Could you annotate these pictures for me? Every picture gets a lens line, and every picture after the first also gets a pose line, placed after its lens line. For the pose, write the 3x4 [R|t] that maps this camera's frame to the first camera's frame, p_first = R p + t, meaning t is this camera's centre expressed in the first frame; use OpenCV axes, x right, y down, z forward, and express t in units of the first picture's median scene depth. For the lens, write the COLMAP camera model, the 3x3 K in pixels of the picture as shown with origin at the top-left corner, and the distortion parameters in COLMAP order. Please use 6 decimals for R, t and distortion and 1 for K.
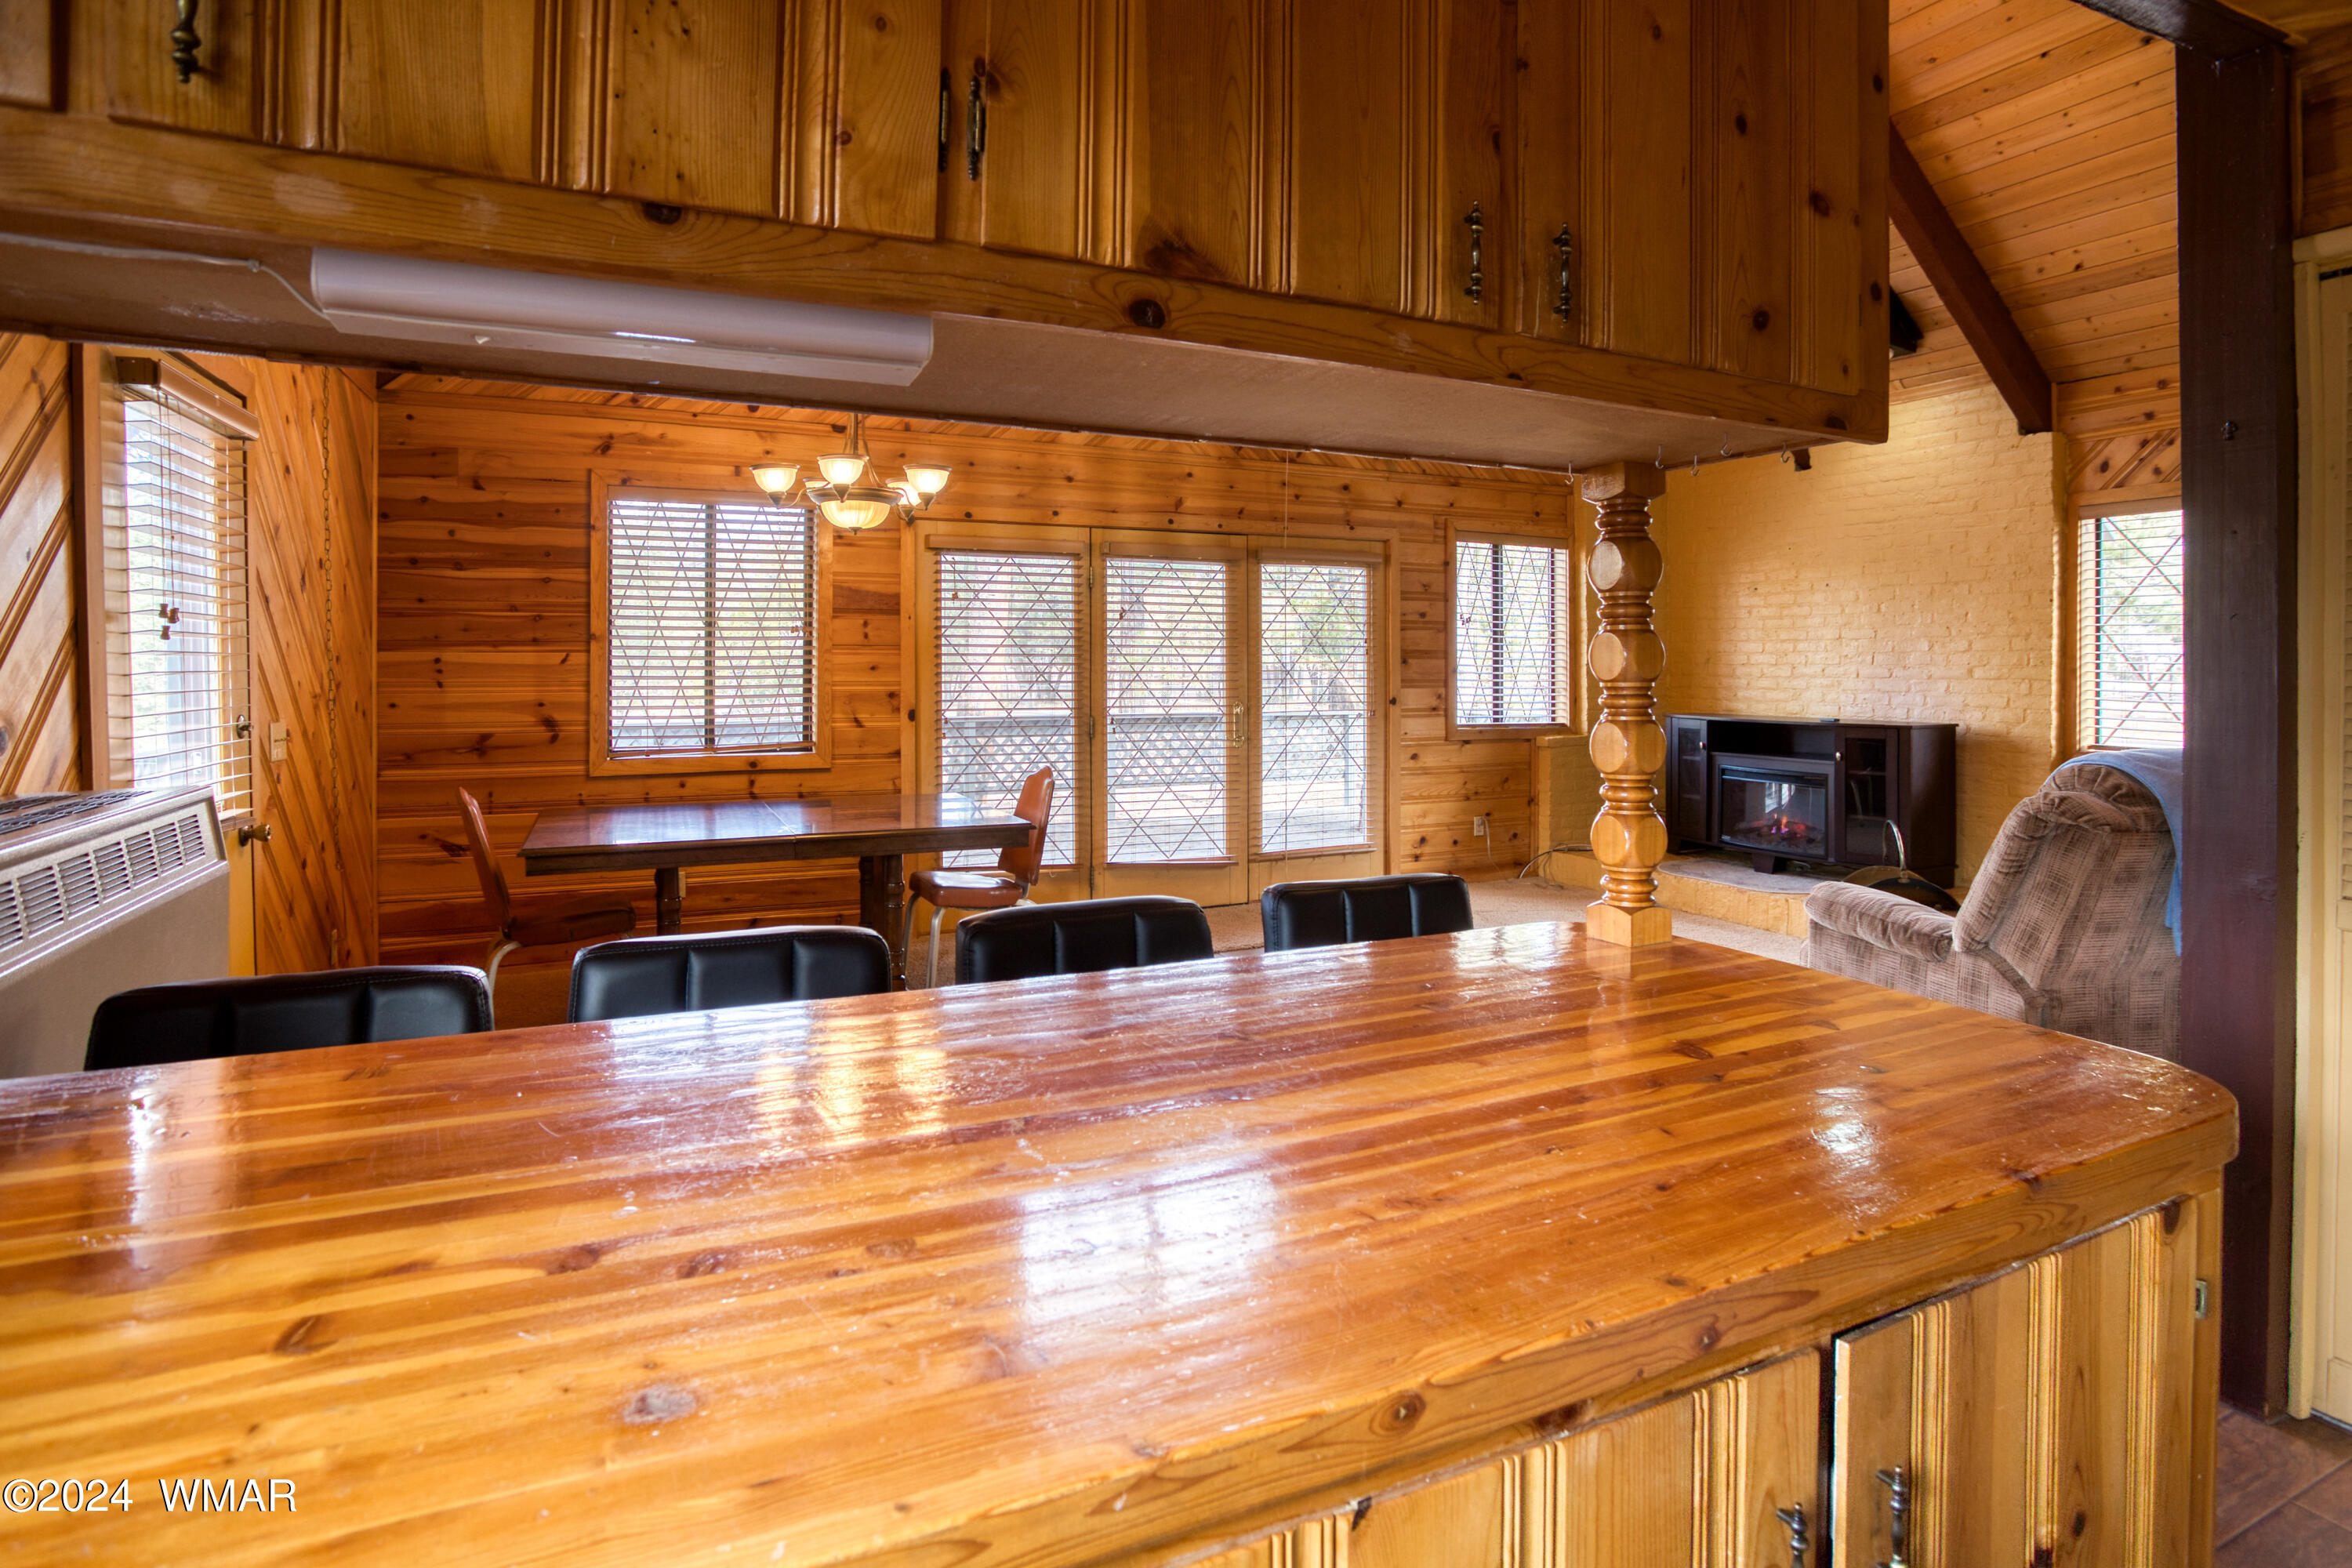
lens RADIAL K [[1200.8, 0, 1176.0], [0, 1200.8, 784.0], [0, 0, 1]] dist [-0.001092, 0.060326]
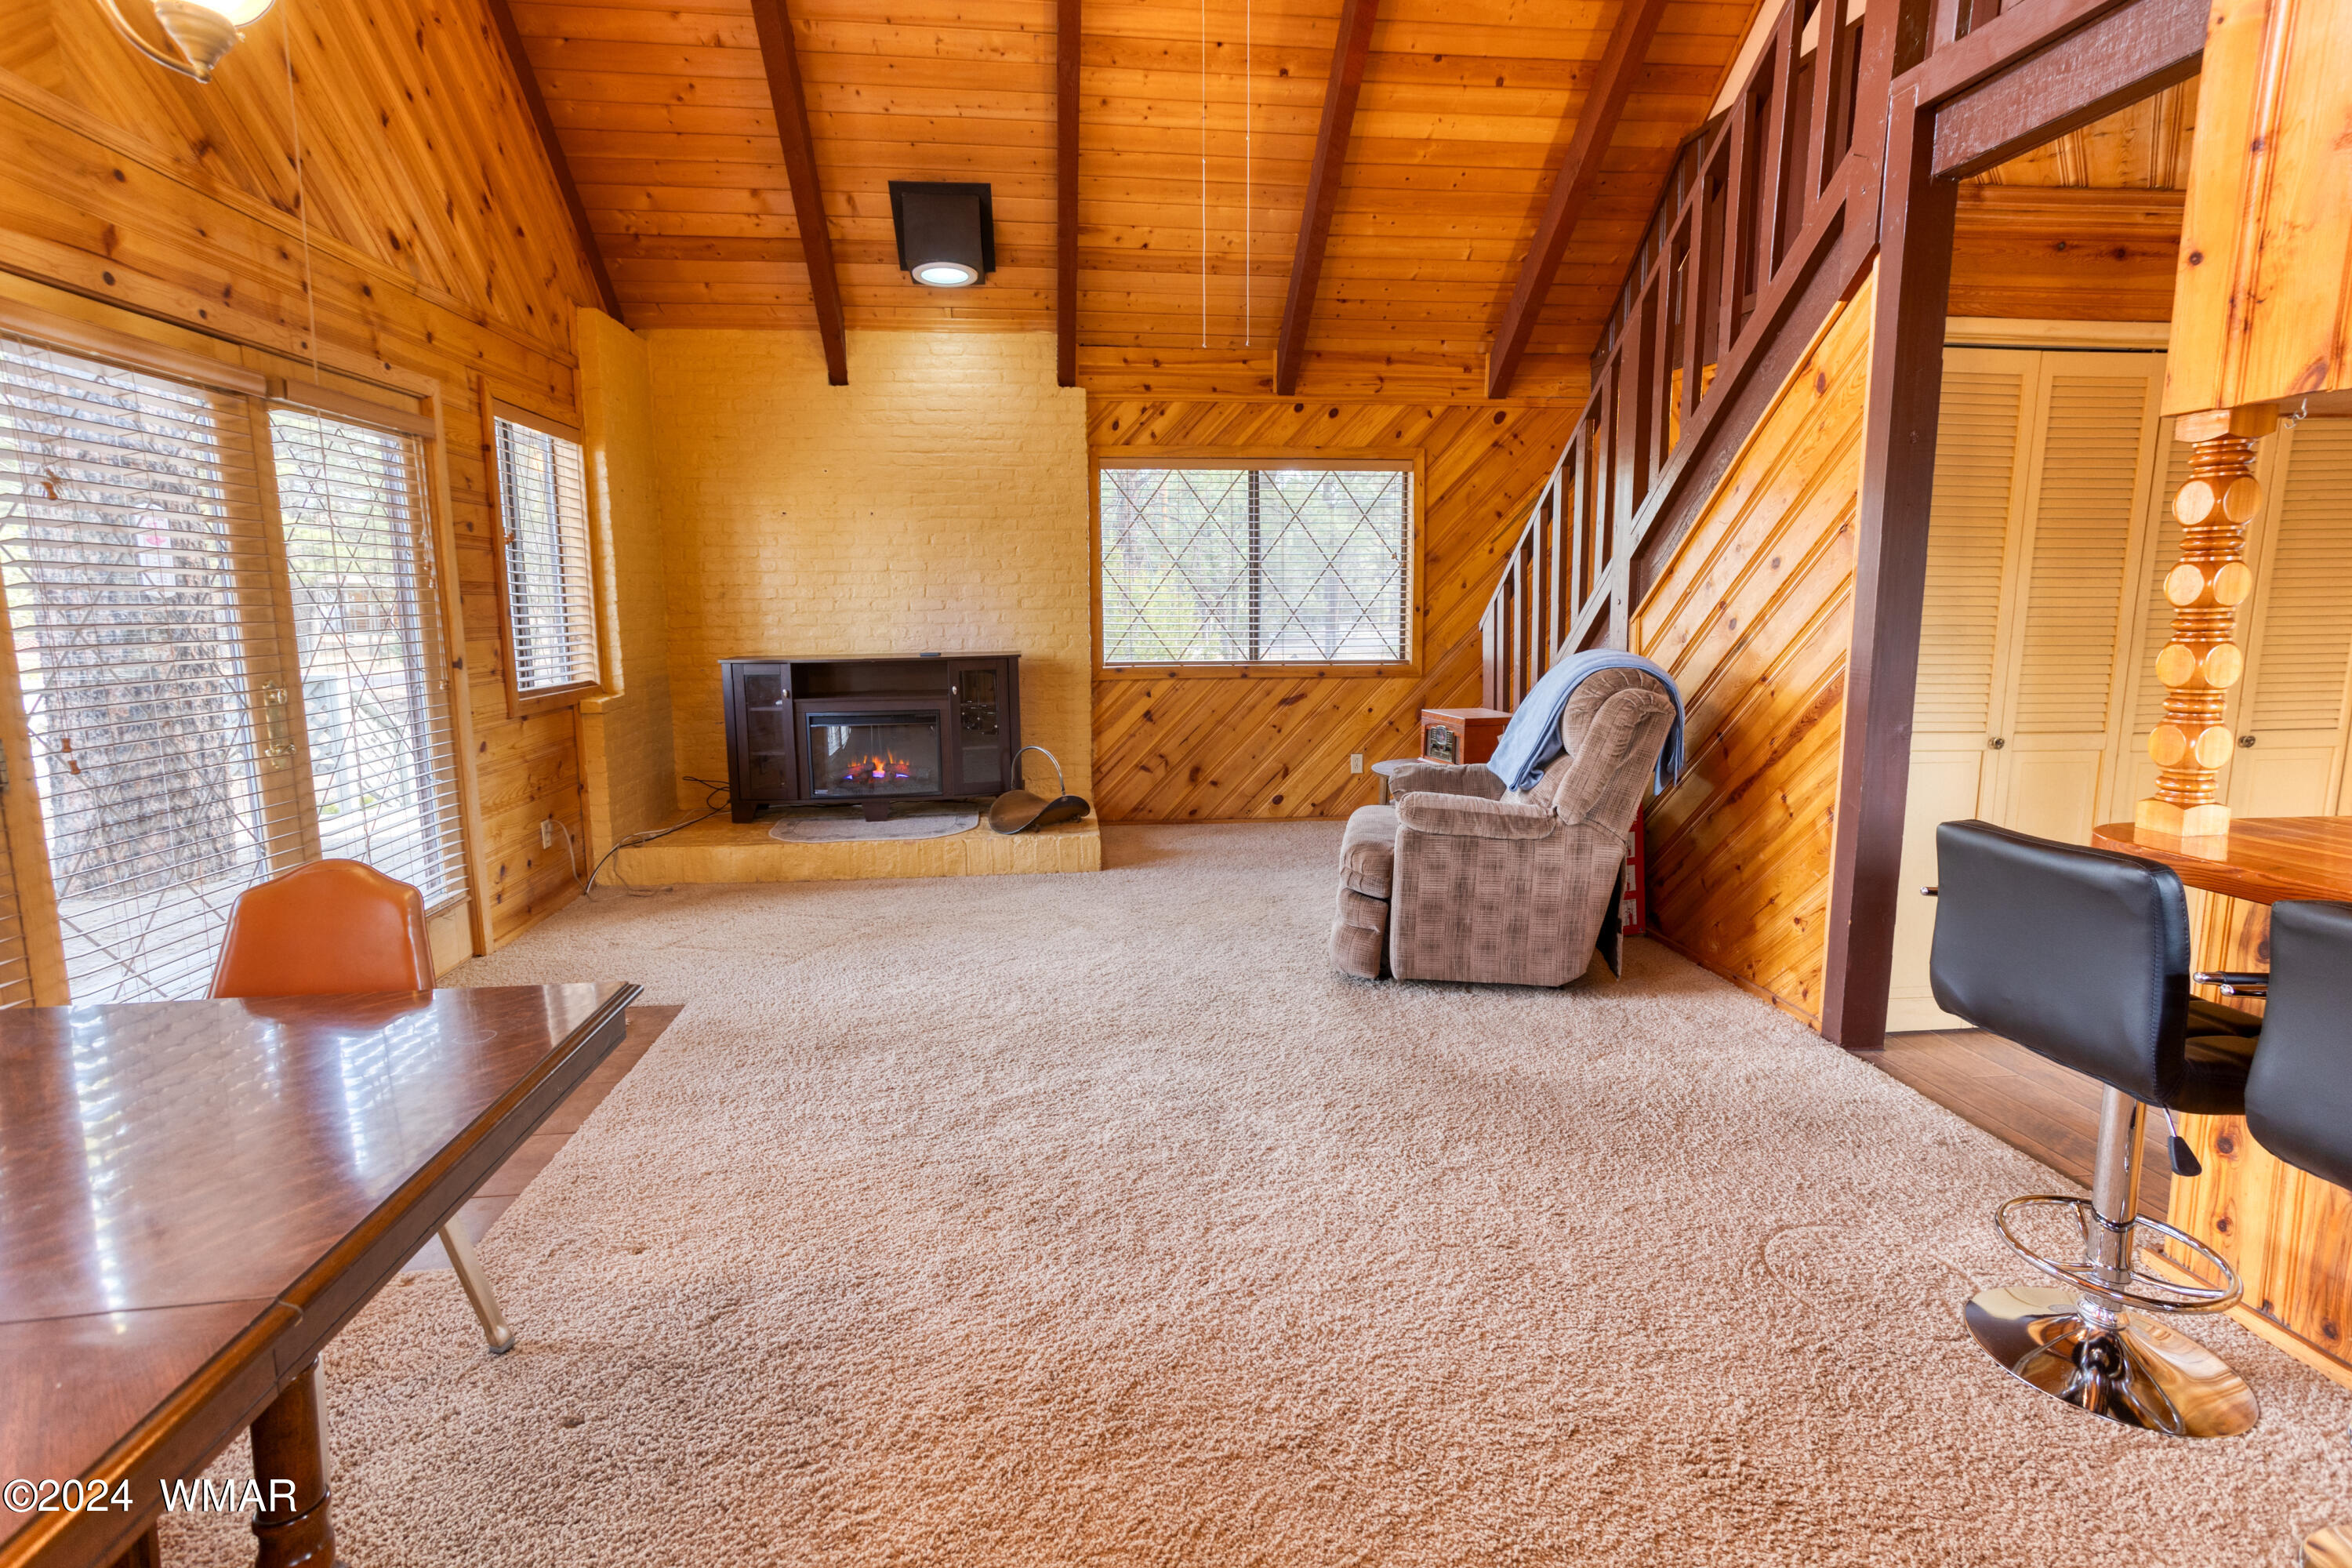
lens RADIAL K [[1200.8, 0, 1176.0], [0, 1200.8, 784.0], [0, 0, 1]] dist [-0.001092, 0.060326]
pose [[0.396351, -0.154722, 0.904968, -0.271876], [0.107608, 0.986732, 0.121572, -0.046567], [-0.911771, 0.049197, 0.407741, 0.432623]]
